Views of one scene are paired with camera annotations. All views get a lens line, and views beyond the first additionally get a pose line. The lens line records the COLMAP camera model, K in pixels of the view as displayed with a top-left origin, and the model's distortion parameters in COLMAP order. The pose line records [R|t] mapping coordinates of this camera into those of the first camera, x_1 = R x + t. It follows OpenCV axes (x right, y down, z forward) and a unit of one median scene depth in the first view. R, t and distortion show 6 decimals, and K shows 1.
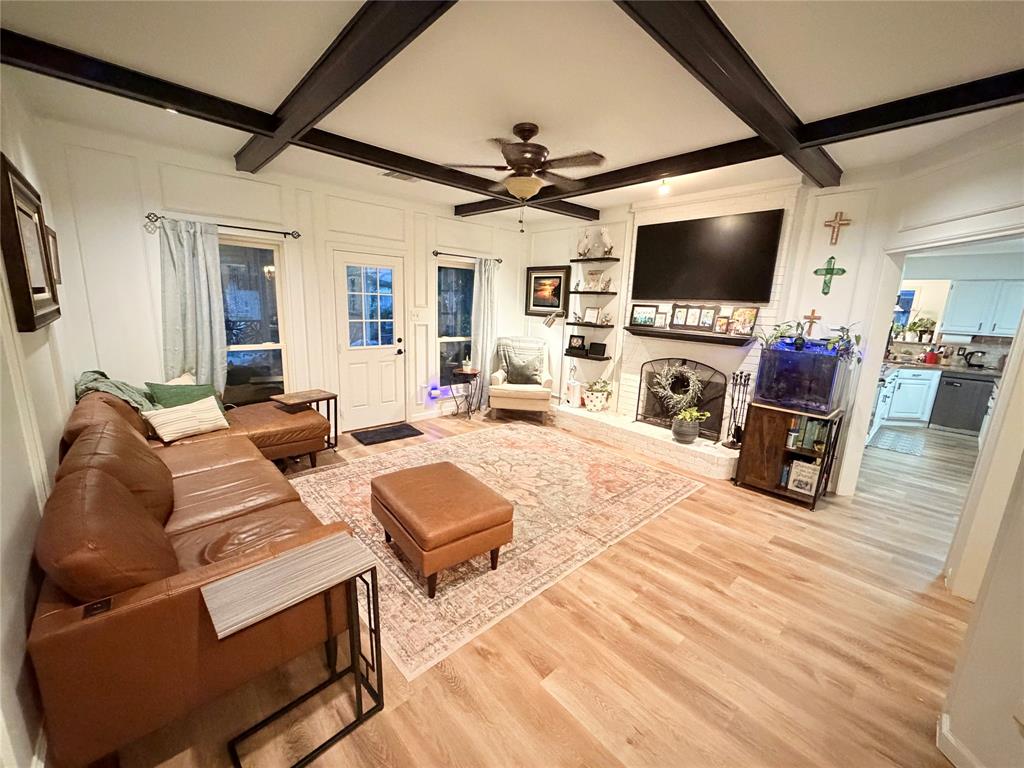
lens RADIAL K [[408.0, 0, 508.6], [0, 408.0, 385.8], [0, 0, 1]] dist [0.000931, 0.000081]
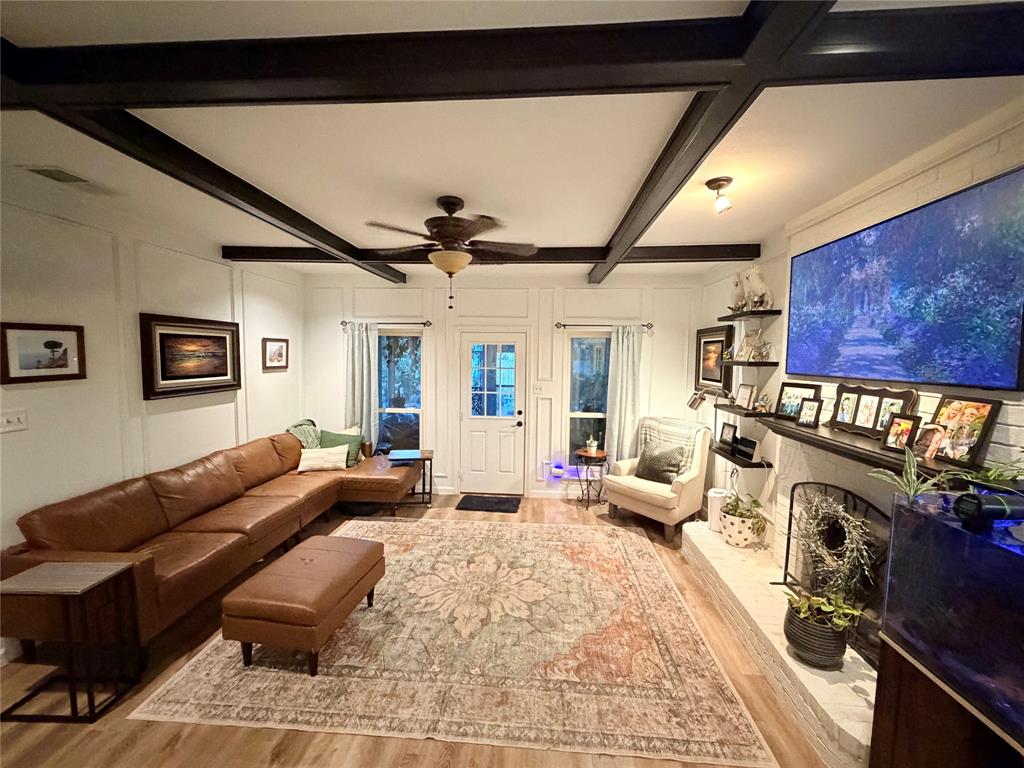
lens RADIAL K [[408.0, 0, 514.3], [0, 408.0, 386.3], [0, 0, 1]] dist [0.000931, 0.000081]
pose [[0.686618, 0.026567, -0.726533, 0.453541], [-0.135356, 0.986531, -0.091845, -0.081266], [0.714307, 0.161404, 0.680966, 0.293920]]
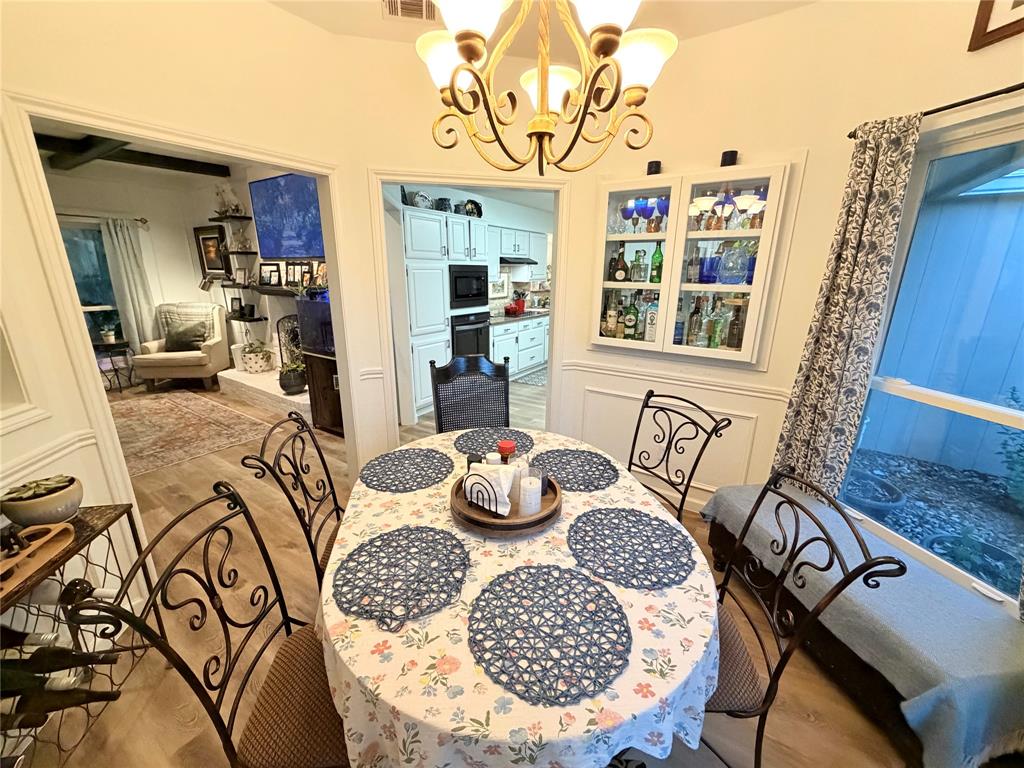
lens RADIAL K [[408.0, 0, 511.4], [0, 408.0, 382.6], [0, 0, 1]] dist [0.000931, 0.000081]
pose [[0.971913, -0.092403, 0.216441, 0.637769], [0.076688, 0.993846, 0.079931, 0.057893], [-0.222495, -0.061088, 0.973018, -0.131480]]
